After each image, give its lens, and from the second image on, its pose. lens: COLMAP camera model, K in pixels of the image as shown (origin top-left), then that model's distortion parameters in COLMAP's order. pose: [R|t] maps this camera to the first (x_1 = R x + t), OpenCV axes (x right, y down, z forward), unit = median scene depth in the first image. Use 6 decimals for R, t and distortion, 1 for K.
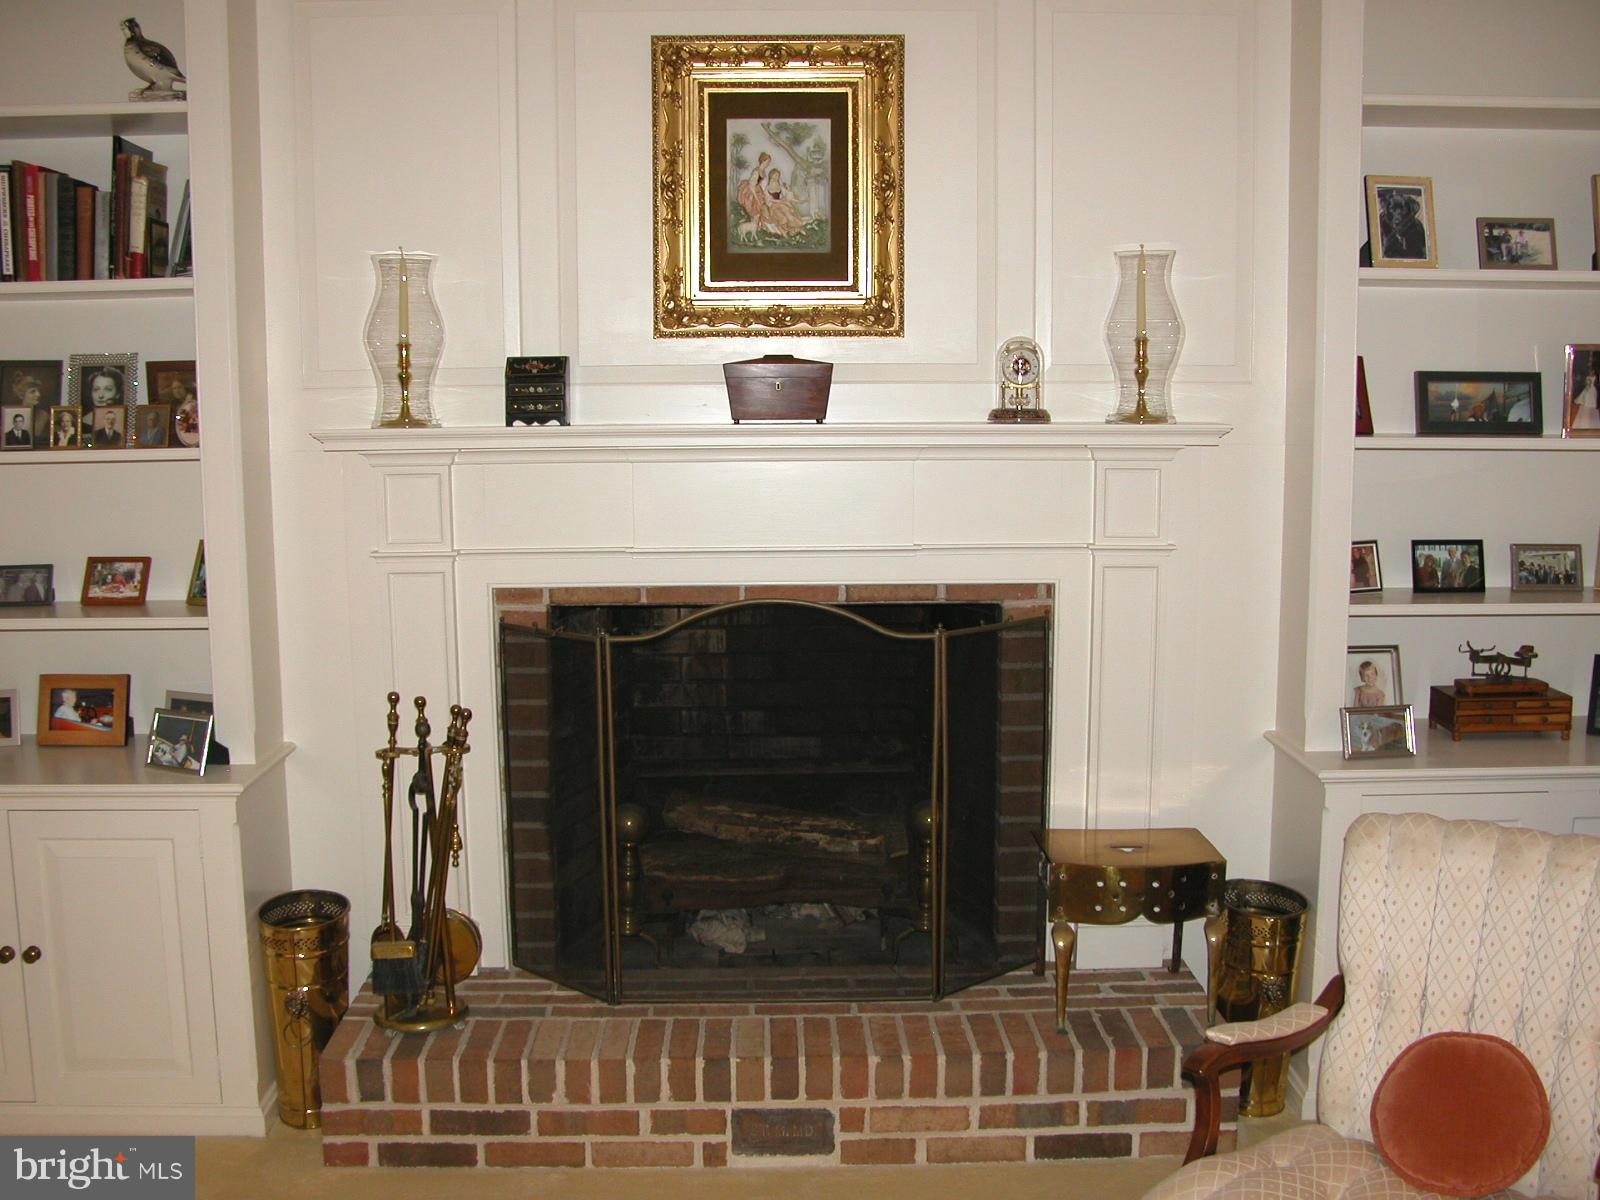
lens RADIAL K [[1687.4, 0, 798.2], [0, 1687.4, 621.3], [0, 0, 1]] dist [-0.214824, 0.294099]
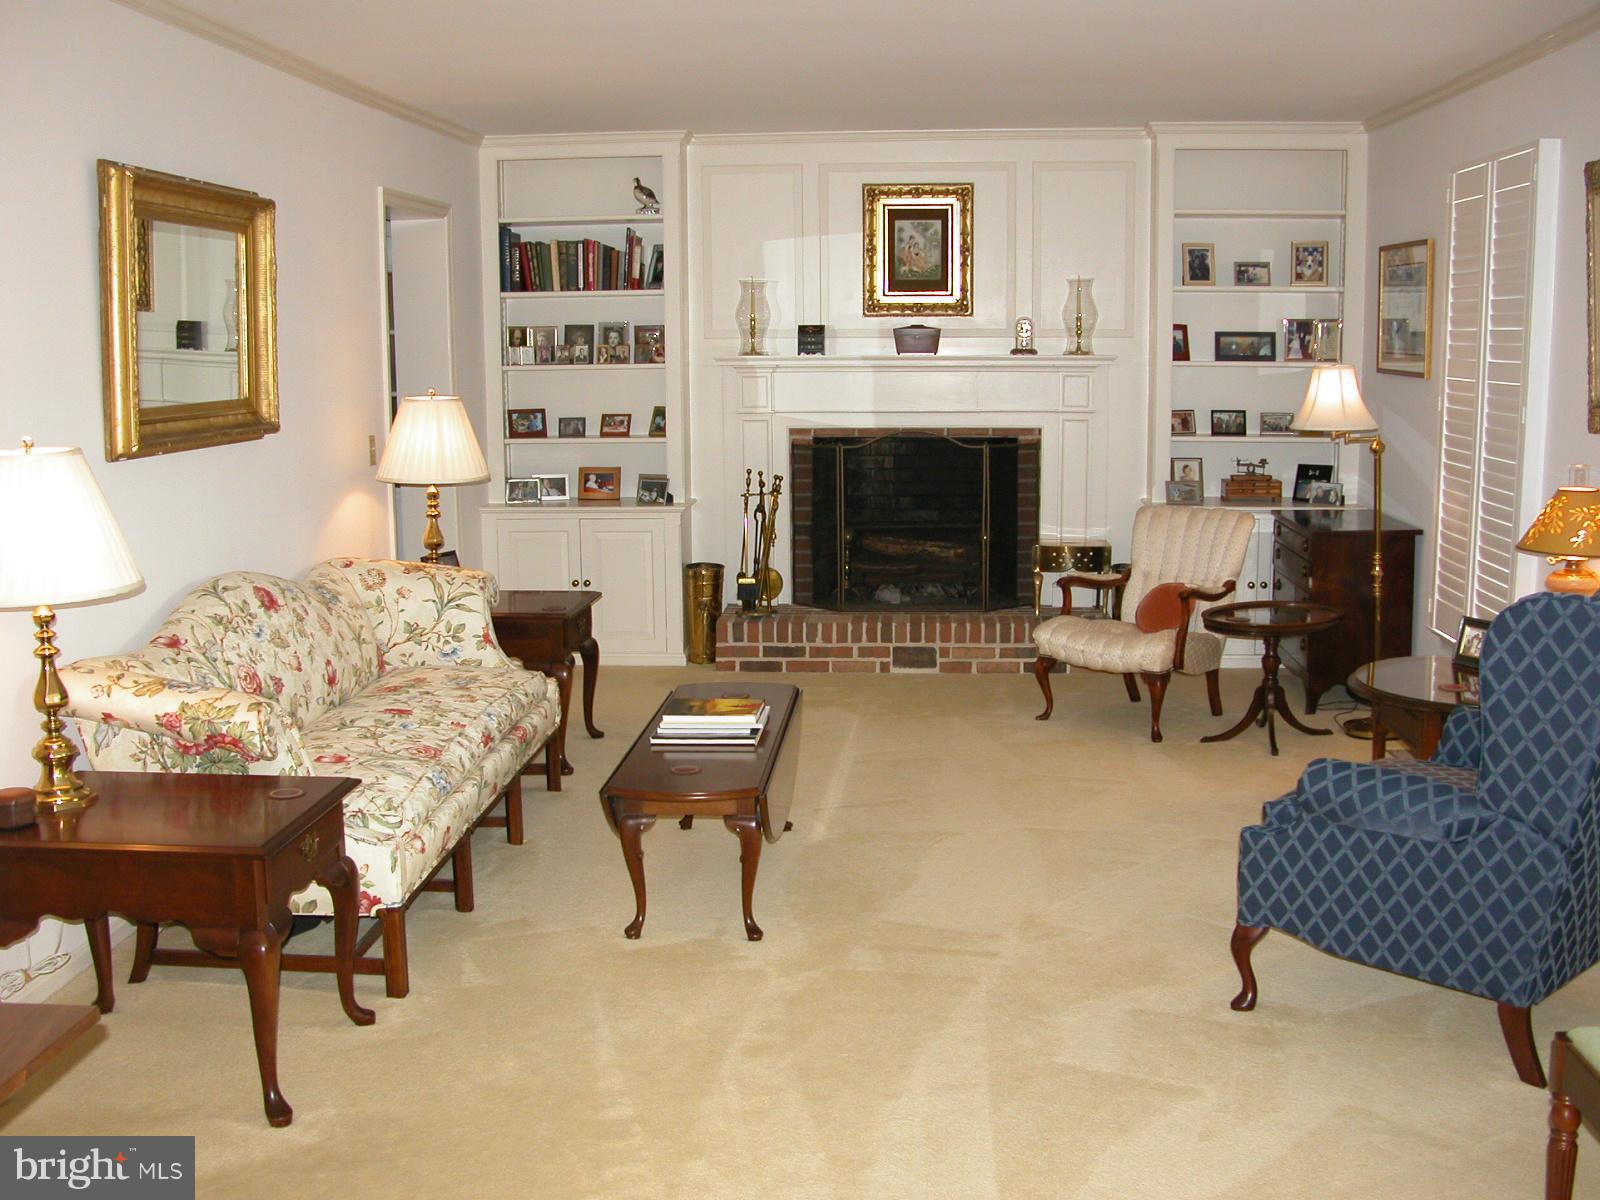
lens RADIAL K [[1687.4, 0, 798.2], [0, 1687.4, 621.3], [0, 0, 1]] dist [-0.214824, 0.294099]
pose [[0.995176, 0.014731, -0.096988, 0.053962], [-0.012486, 0.999641, 0.023715, 0.192766], [0.097303, -0.022390, 0.995003, -1.292474]]
